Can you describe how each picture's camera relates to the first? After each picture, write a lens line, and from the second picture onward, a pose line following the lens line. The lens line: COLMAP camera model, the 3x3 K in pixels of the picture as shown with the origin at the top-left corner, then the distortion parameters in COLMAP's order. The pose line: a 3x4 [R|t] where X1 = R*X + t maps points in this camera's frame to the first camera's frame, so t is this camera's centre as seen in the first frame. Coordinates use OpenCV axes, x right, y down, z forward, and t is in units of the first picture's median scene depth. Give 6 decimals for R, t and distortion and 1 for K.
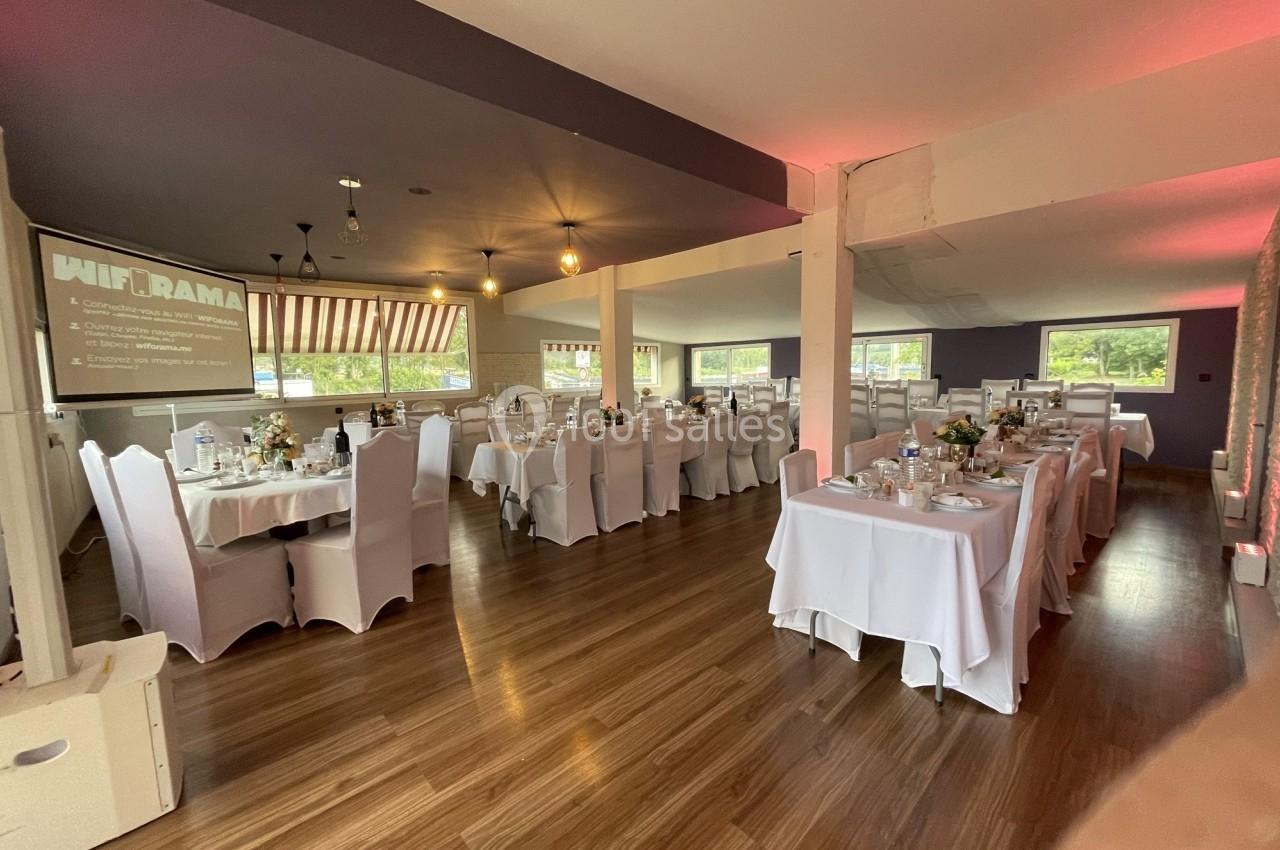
lens RADIAL K [[522.6, 0, 640.5], [0, 522.6, 415.0], [0, 0, 1]] dist [0.001609, 0.000479]
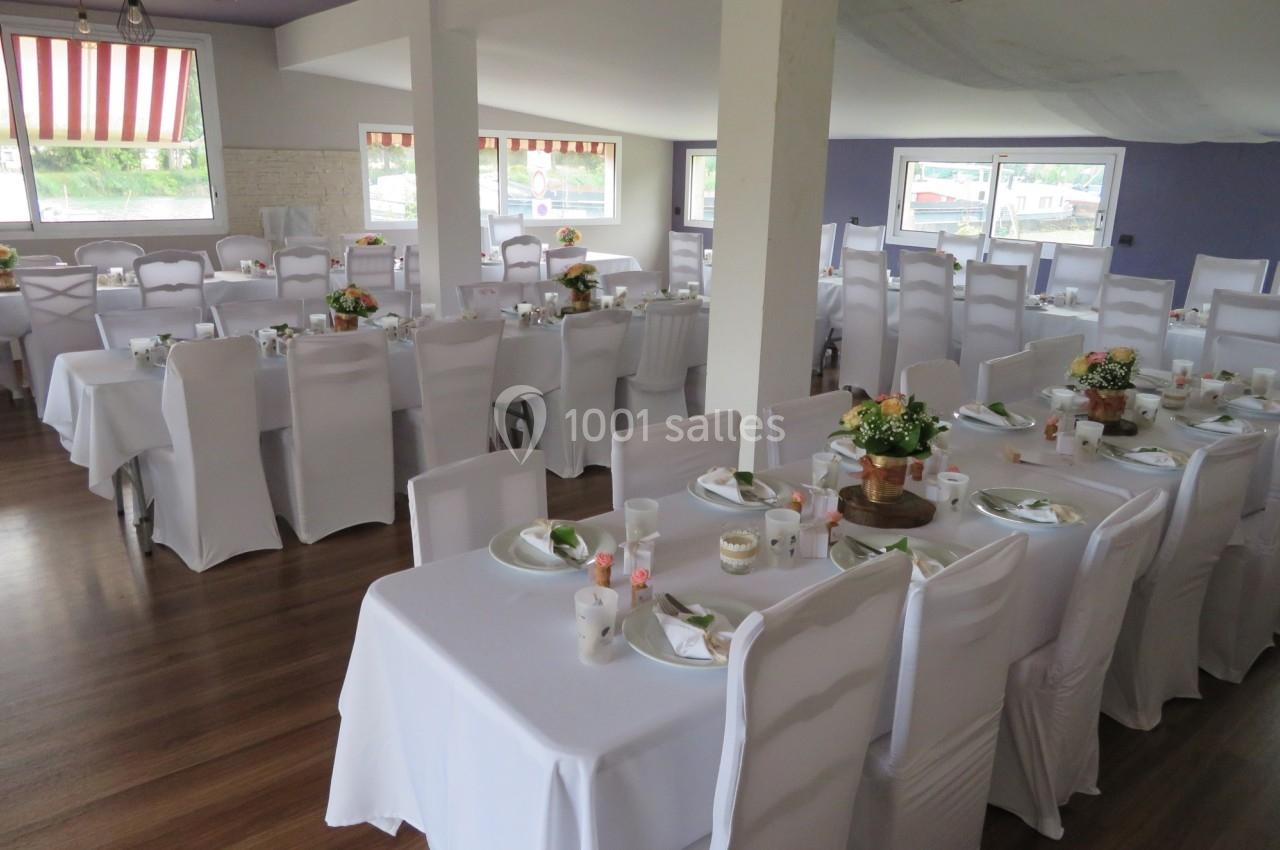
lens RADIAL K [[919.1, 0, 640.6], [0, 919.1, 432.0], [0, 0, 1]] dist [-0.004854, -0.007050]
pose [[0.996946, 0.059307, -0.050812, 0.321499], [-0.048640, 0.980548, 0.190157, -0.070851], [0.061101, -0.187105, 0.980438, 0.177481]]
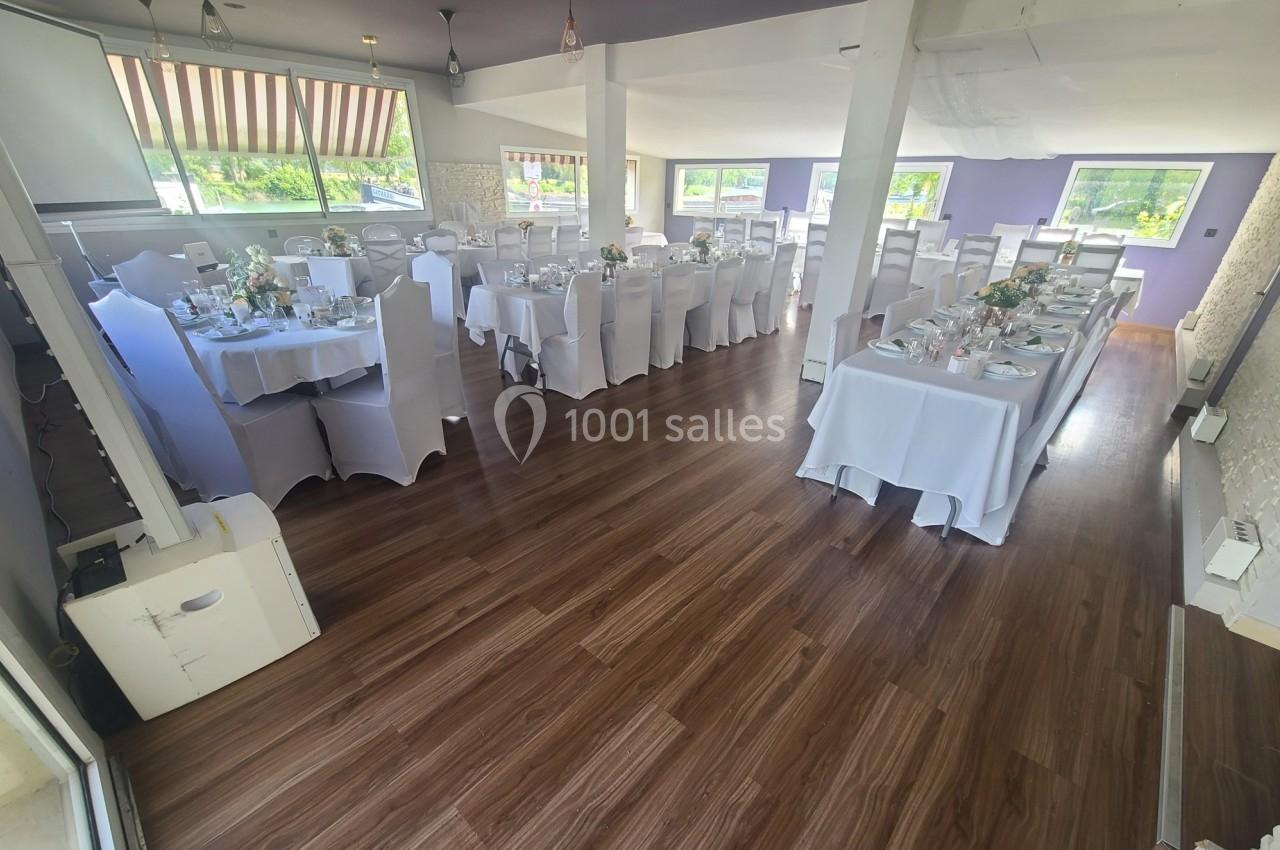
lens RADIAL K [[533.3, 0, 643.9], [0, 533.3, 480.8], [0, 0, 1]] dist [0.006822, -0.004987]
pose [[0.995015, -0.007739, 0.099424, -0.121124], [-0.033400, 0.913542, 0.405372, -0.022809], [-0.093965, -0.406672, 0.908729, 0.001954]]
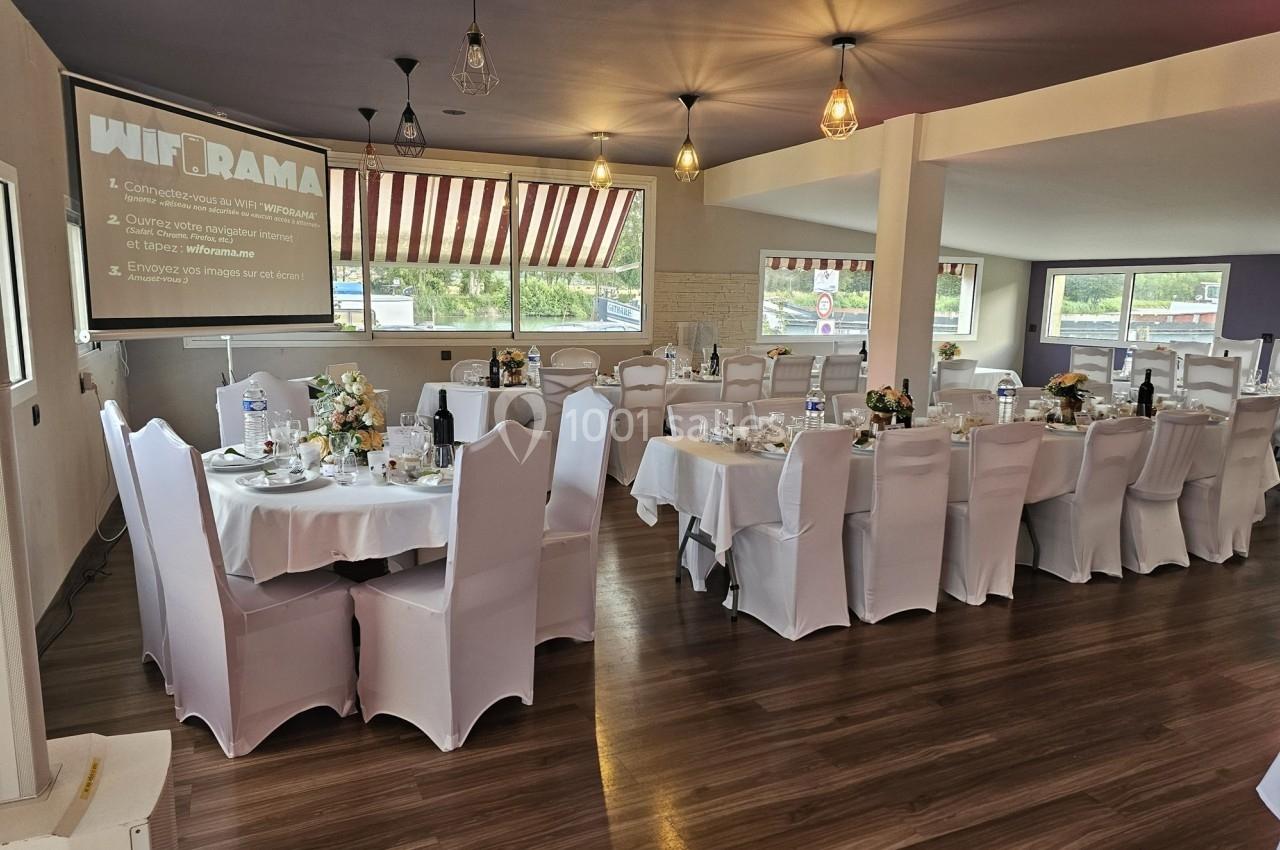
lens RADIAL K [[865.3, 0, 633.6], [0, 865.3, 422.3], [0, 0, 1]] dist [0.083082, -0.072763]
pose [[0.948706, 0.085768, -0.304303, -0.038383], [-0.066369, 0.995081, 0.073551, -0.034731], [0.309114, -0.049582, 0.949731, 0.081898]]
